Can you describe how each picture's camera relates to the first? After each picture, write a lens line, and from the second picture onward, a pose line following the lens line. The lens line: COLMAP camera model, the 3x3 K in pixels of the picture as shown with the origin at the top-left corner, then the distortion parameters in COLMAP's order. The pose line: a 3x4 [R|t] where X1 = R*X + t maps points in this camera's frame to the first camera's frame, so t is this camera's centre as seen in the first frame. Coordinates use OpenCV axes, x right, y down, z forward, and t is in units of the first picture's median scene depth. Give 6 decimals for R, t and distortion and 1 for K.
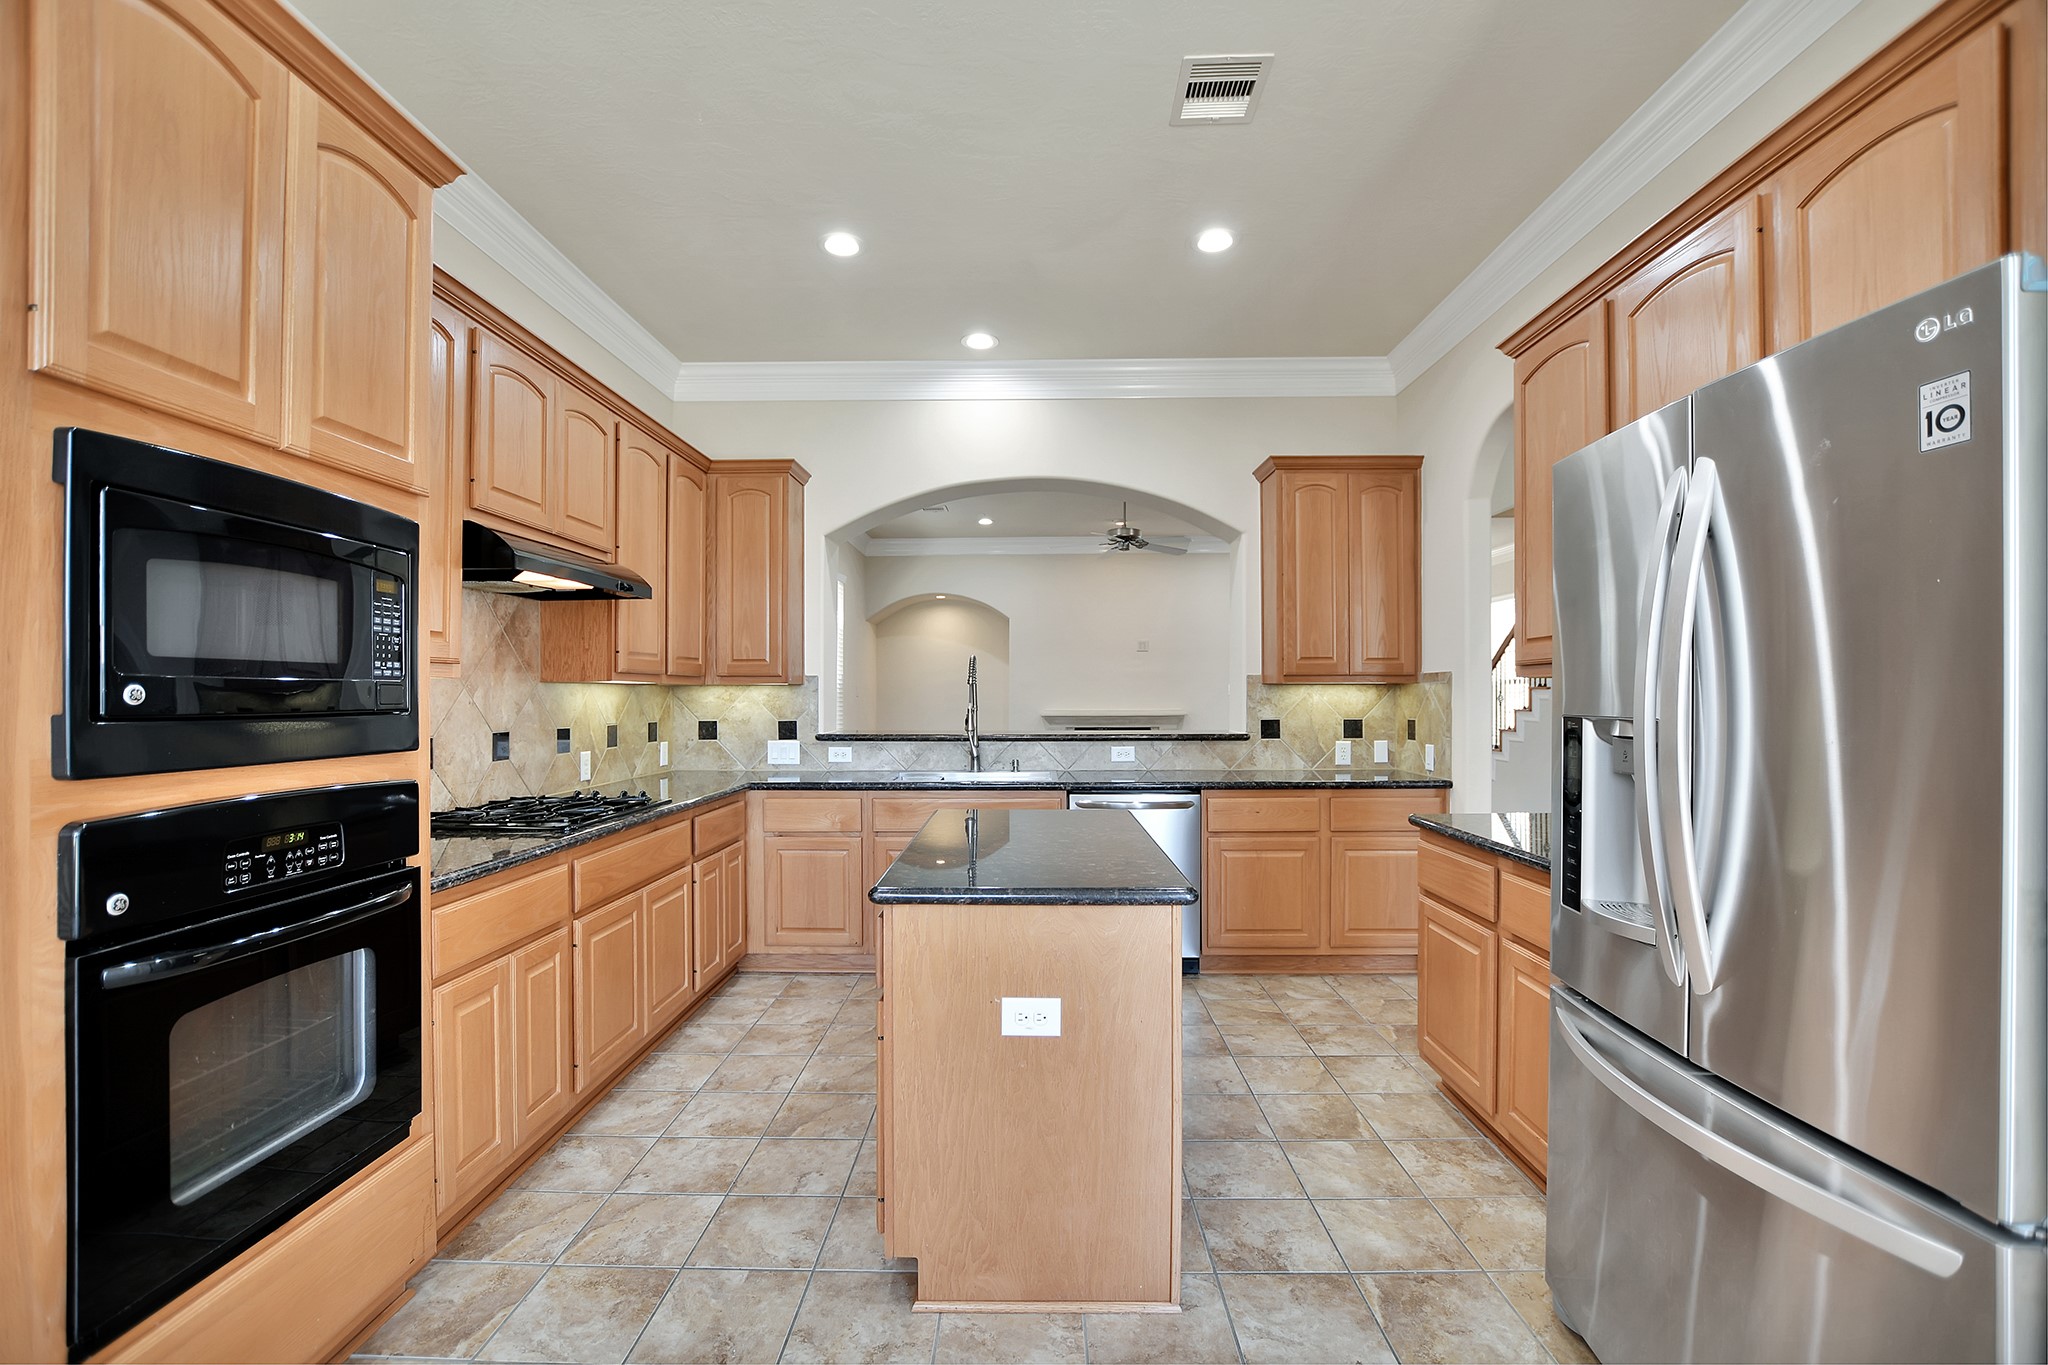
lens RADIAL K [[887.0, 0, 1016.1], [0, 887.0, 691.9], [0, 0, 1]] dist [-0.027423, 0.000560]
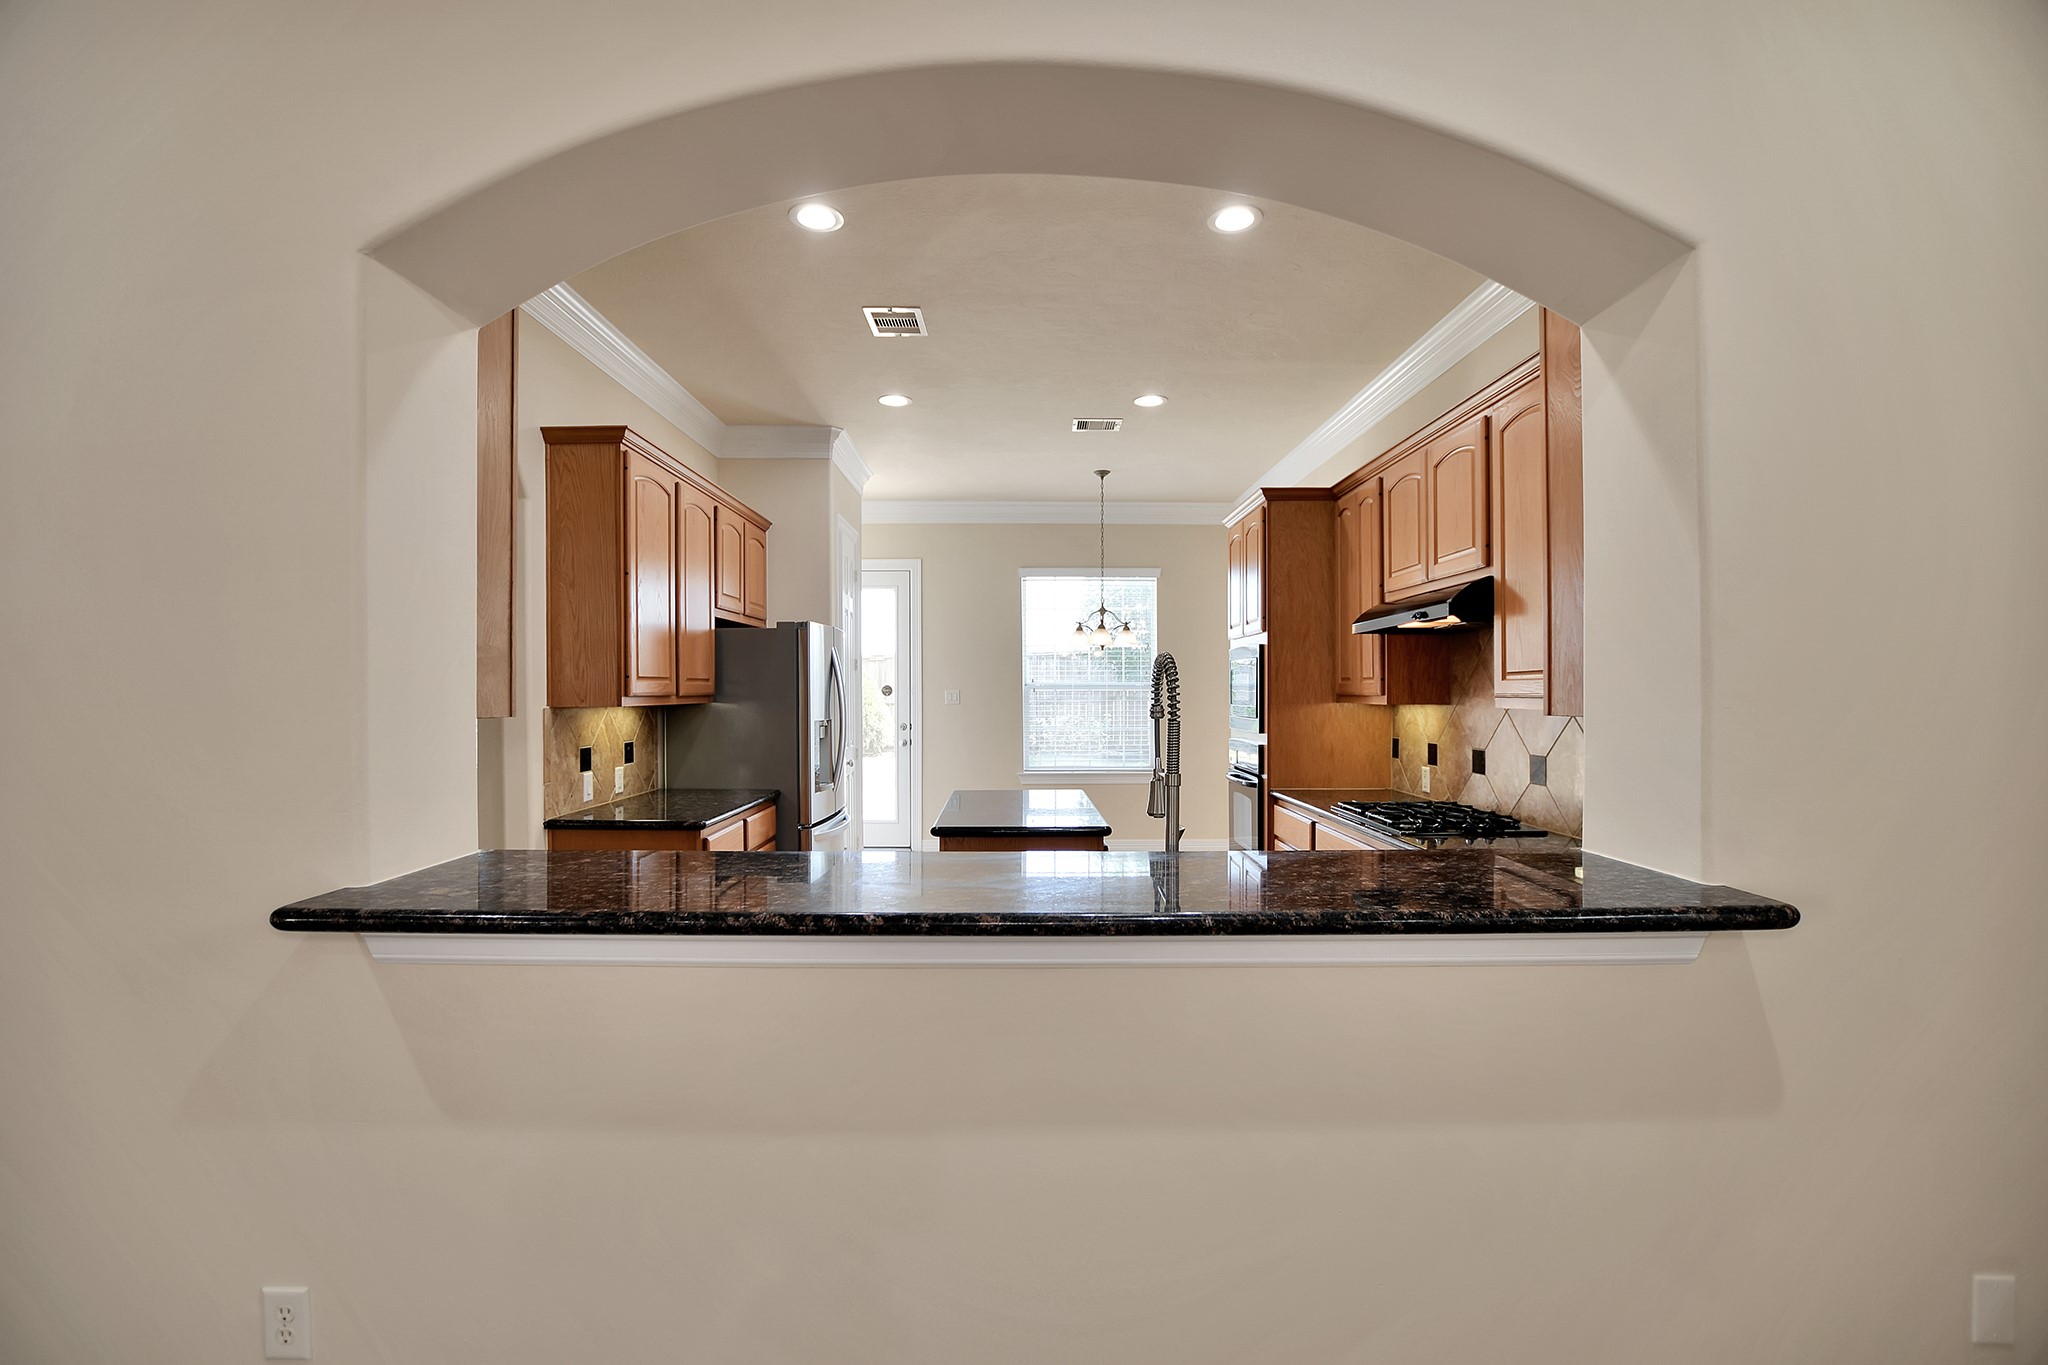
lens RADIAL K [[887.0, 0, 1036.0], [0, 887.0, 692.2], [0, 0, 1]] dist [-0.027423, 0.000560]
pose [[-0.999981, -0.004252, -0.004532, 0.013416], [-0.004236, 0.999985, -0.003597, -0.022239], [0.004547, -0.003578, -0.999983, 1.779263]]
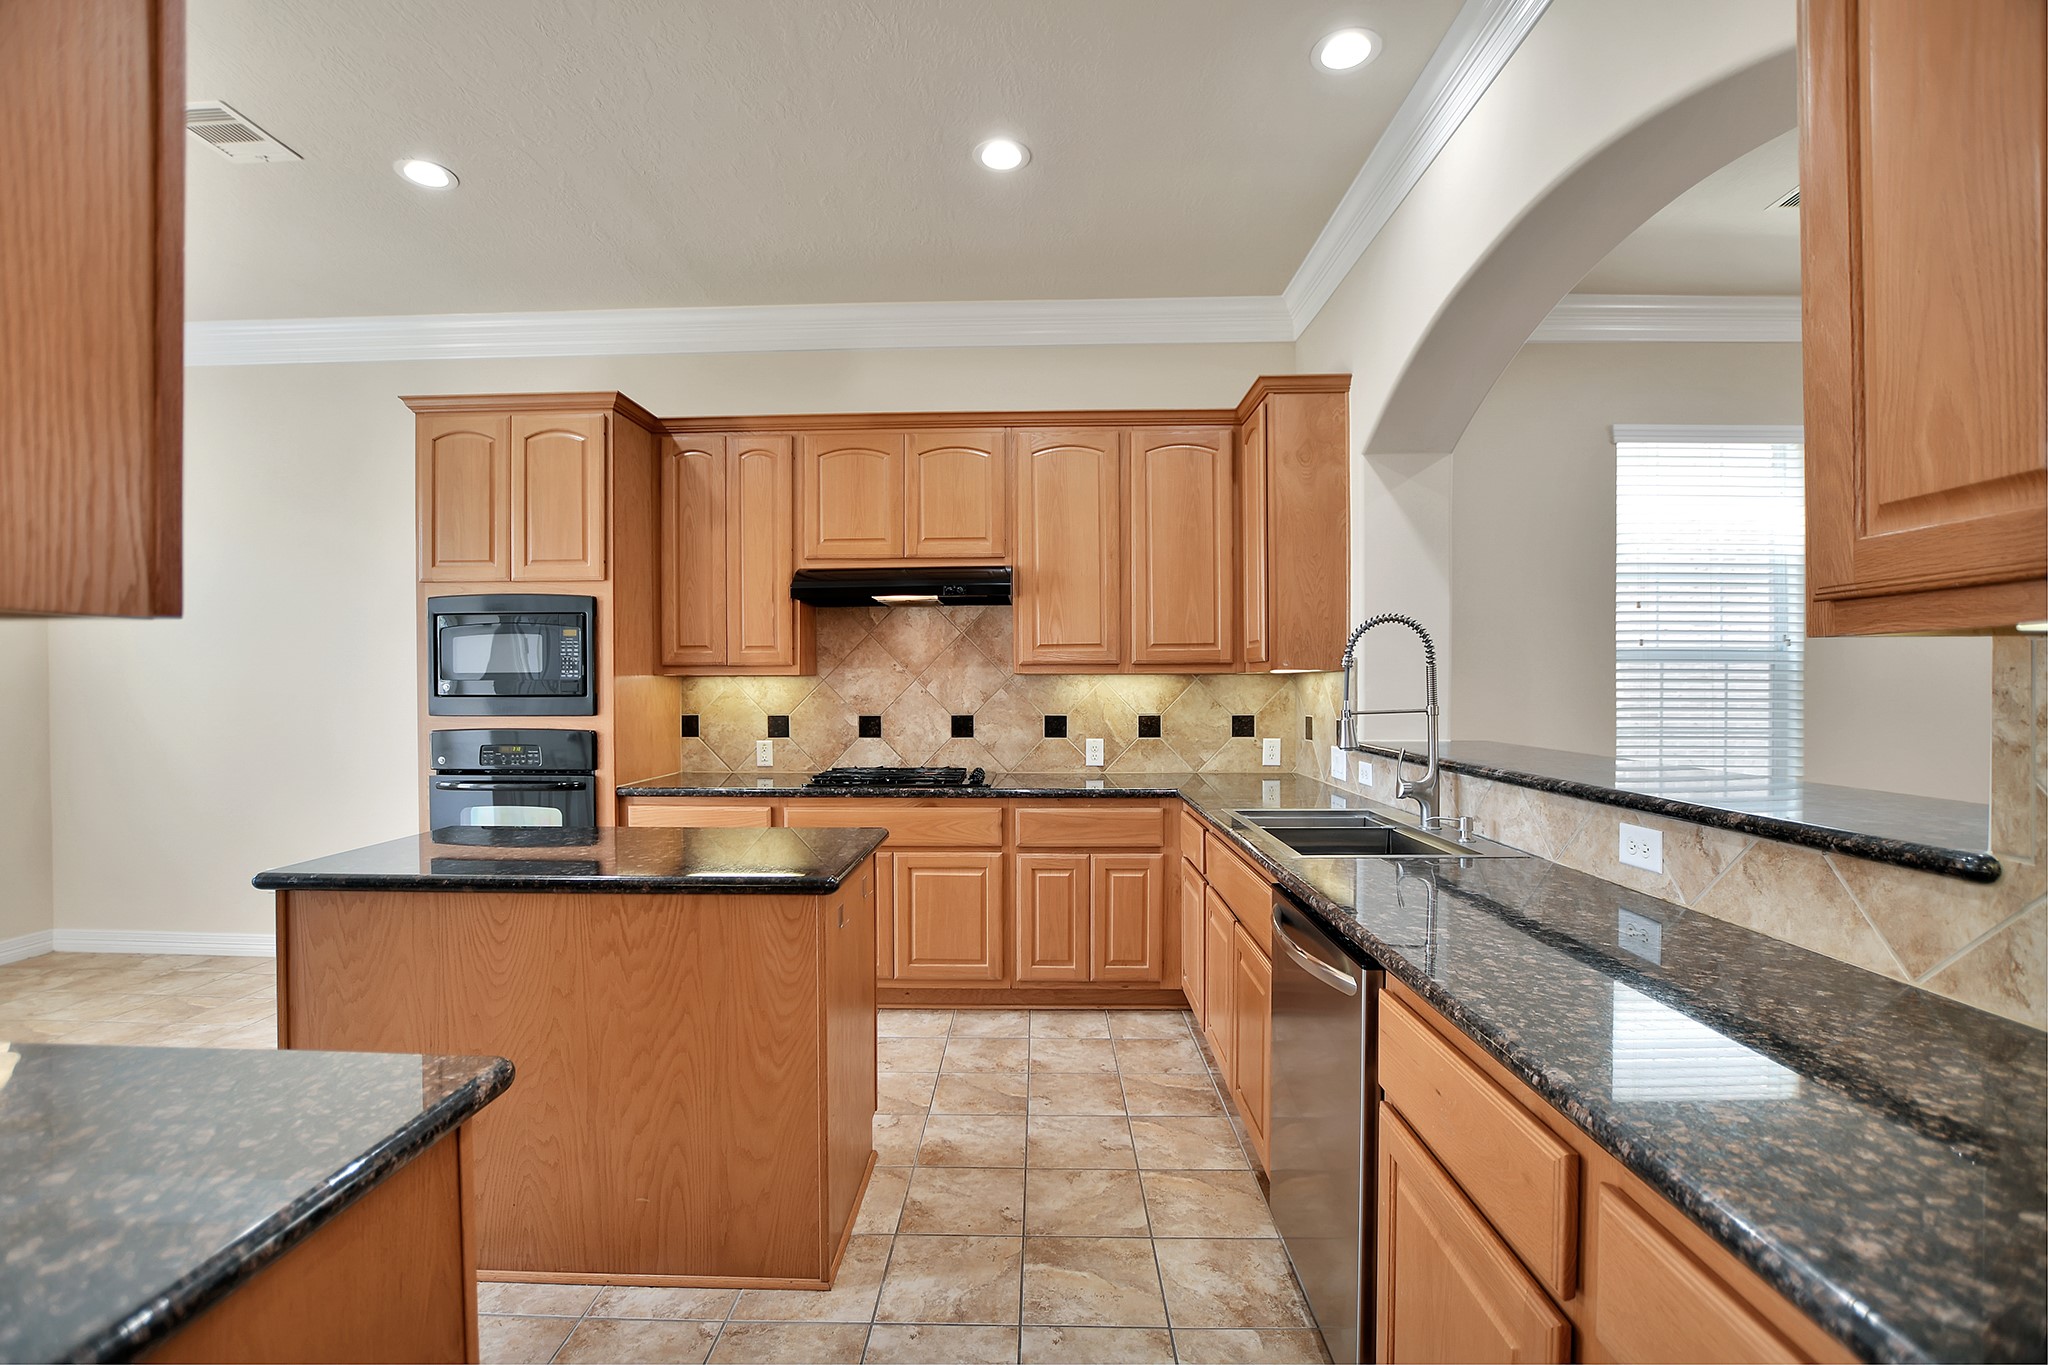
lens RADIAL K [[887.0, 0, 1024.6], [0, 887.0, 697.2], [0, 0, 1]] dist [-0.027423, 0.000560]
pose [[-0.003607, 0.012746, -0.999912, 0.603421], [0.006595, 0.999897, 0.012722, 0.003834], [0.999972, -0.006548, -0.003691, 0.952313]]
